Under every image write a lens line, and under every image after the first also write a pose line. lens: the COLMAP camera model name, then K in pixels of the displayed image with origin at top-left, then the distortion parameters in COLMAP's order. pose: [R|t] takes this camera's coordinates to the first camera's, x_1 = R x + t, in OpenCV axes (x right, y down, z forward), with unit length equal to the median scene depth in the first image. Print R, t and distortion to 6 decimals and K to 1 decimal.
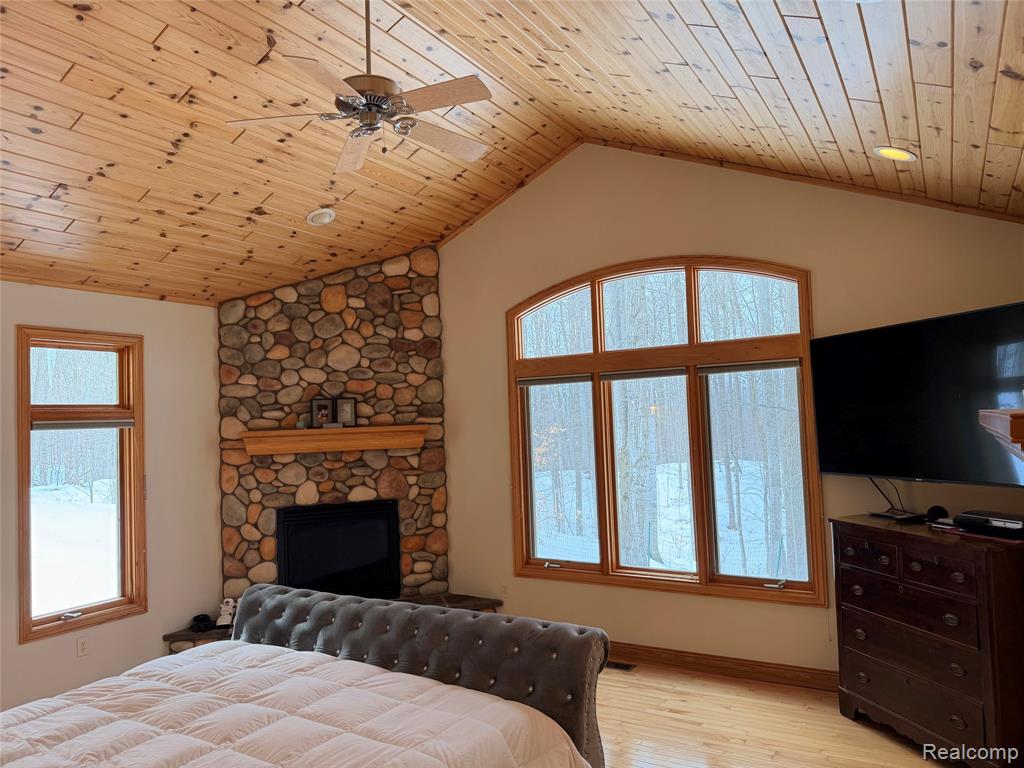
lens RADIAL K [[713.7, 0, 515.9], [0, 713.7, 389.7], [0, 0, 1]] dist [0.066801, -0.081527]
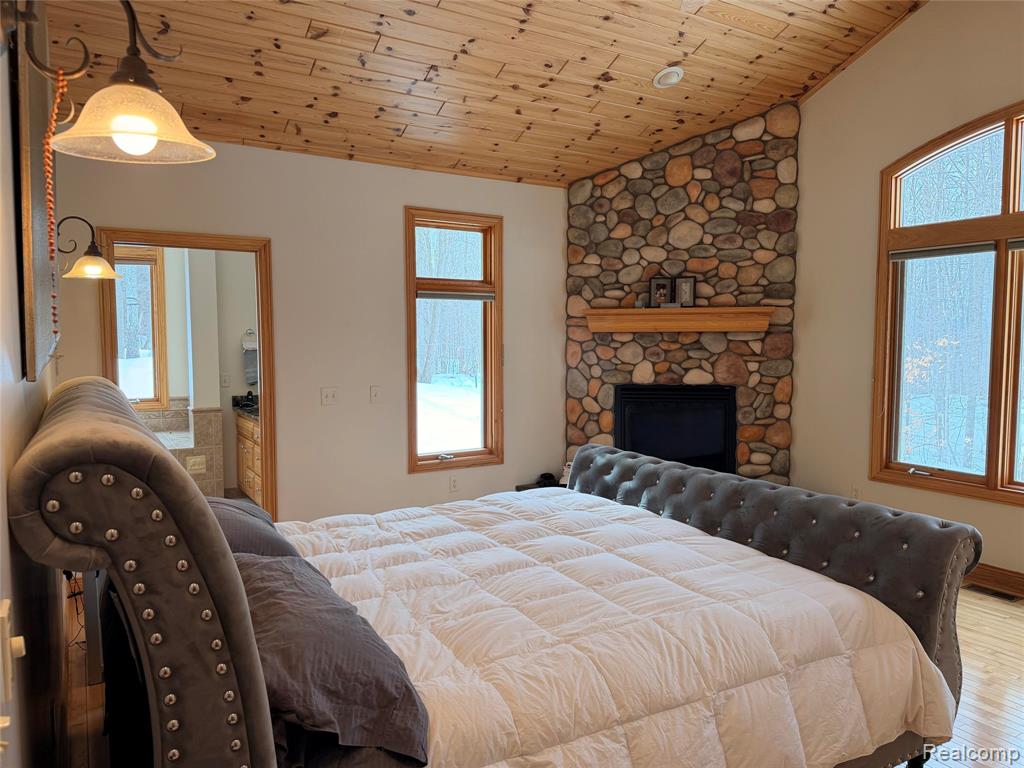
lens RADIAL K [[713.7, 0, 514.5], [0, 713.7, 391.8], [0, 0, 1]] dist [0.066801, -0.081527]
pose [[0.885735, 0.069977, -0.458886, 0.013177], [-0.010838, 0.991420, 0.130266, 0.045127], [0.464064, -0.110408, 0.878894, 0.028921]]
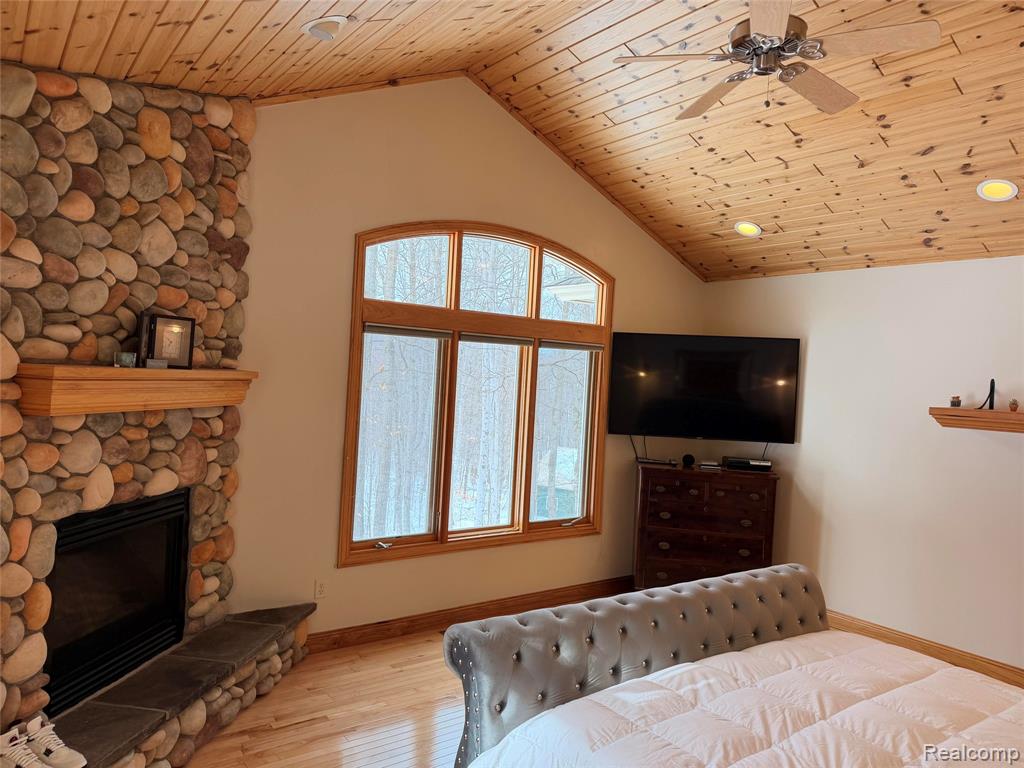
lens RADIAL K [[713.7, 0, 504.8], [0, 713.7, 387.8], [0, 0, 1]] dist [0.066801, -0.081527]
pose [[0.377386, 0.040753, 0.925159, -0.726372], [-0.102460, 0.994735, -0.002022, 0.045355], [-0.920370, -0.094029, 0.379575, 0.577244]]
